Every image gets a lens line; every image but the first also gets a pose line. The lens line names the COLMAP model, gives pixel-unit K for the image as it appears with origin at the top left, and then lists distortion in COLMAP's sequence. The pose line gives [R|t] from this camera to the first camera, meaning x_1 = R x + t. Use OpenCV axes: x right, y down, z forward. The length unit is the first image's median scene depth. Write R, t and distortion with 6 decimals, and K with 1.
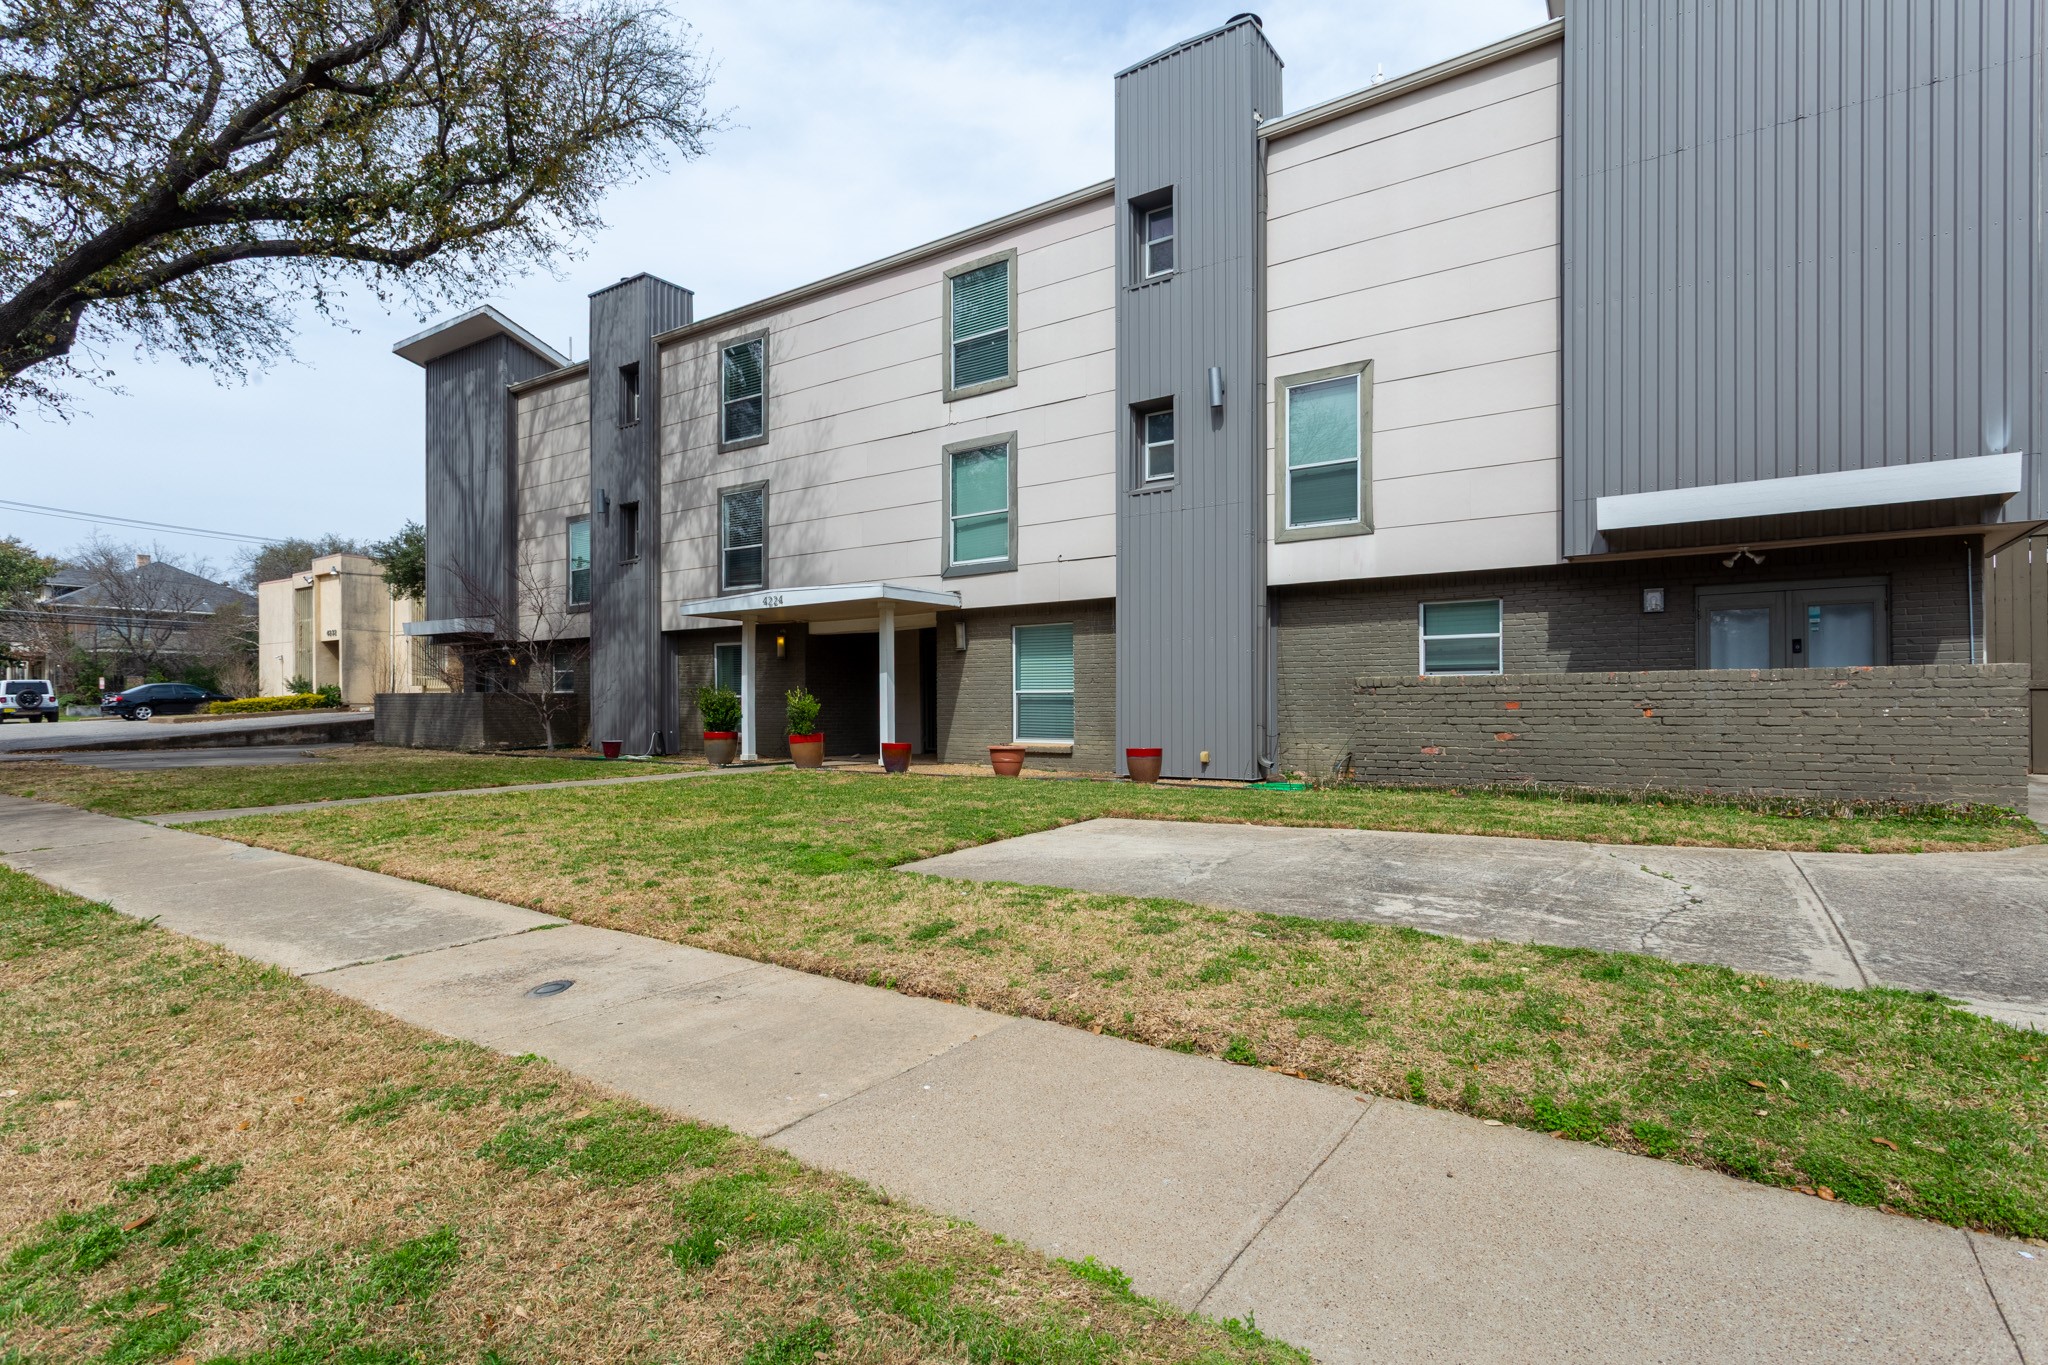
lens RADIAL K [[1018.1, 0, 978.1], [0, 1018.1, 679.3], [0, 0, 1]] dist [0.002507, 0.000837]
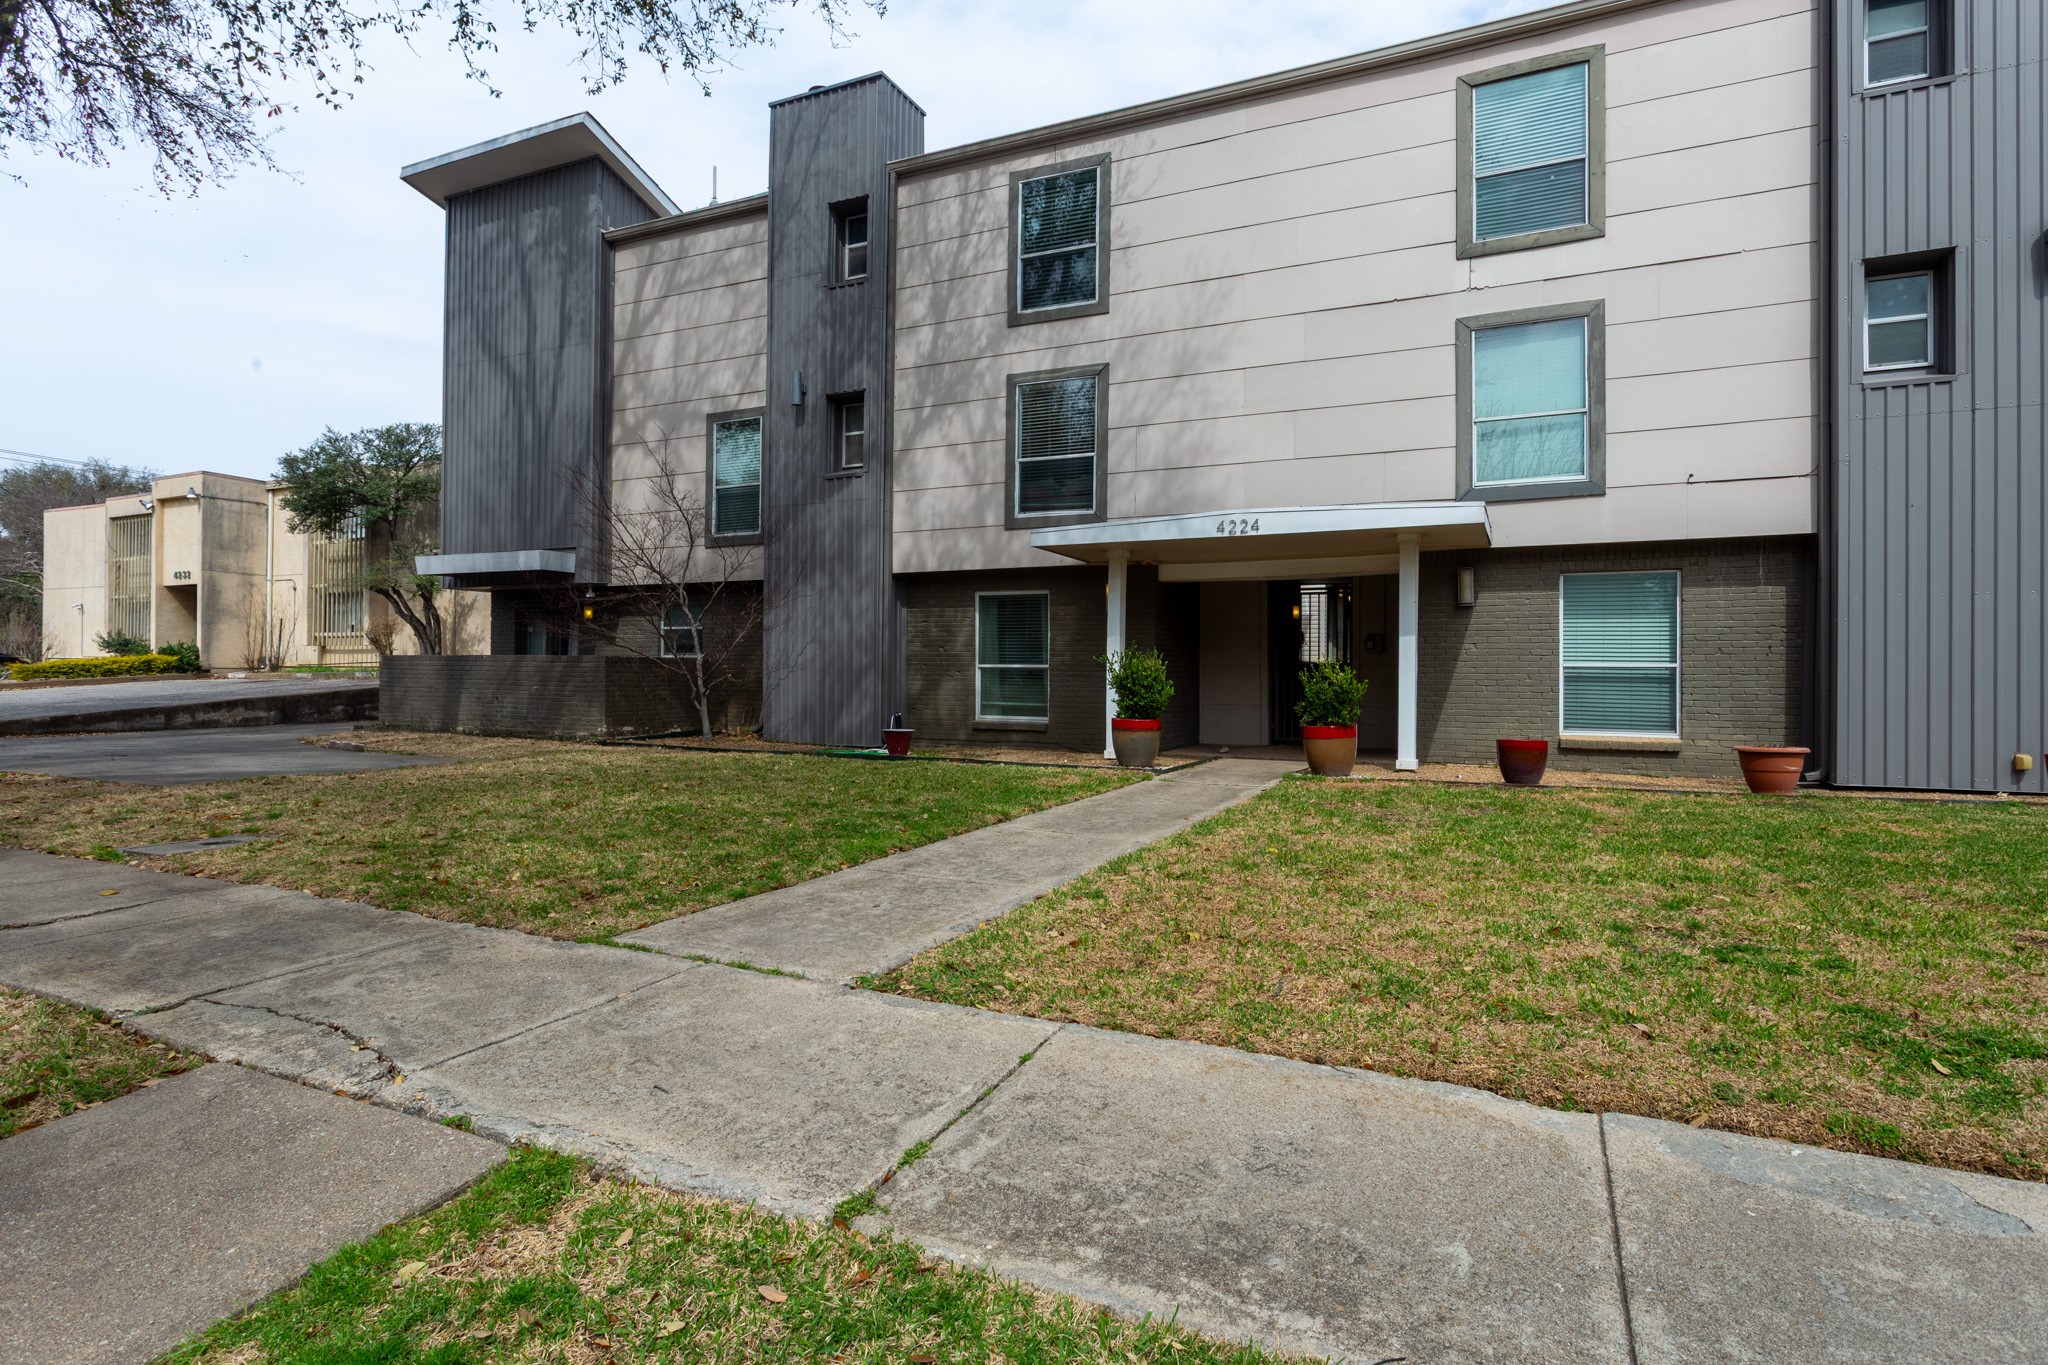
lens RADIAL K [[1053.4, 0, 1028.9], [0, 1053.4, 650.2], [0, 0, 1]] dist [-0.022607, 0.026990]
pose [[0.983312, 0.013463, 0.181428, -0.349702], [-0.013684, 0.999906, -0.000034, 0.005287], [-0.181412, -0.002449, 0.983404, 0.252982]]
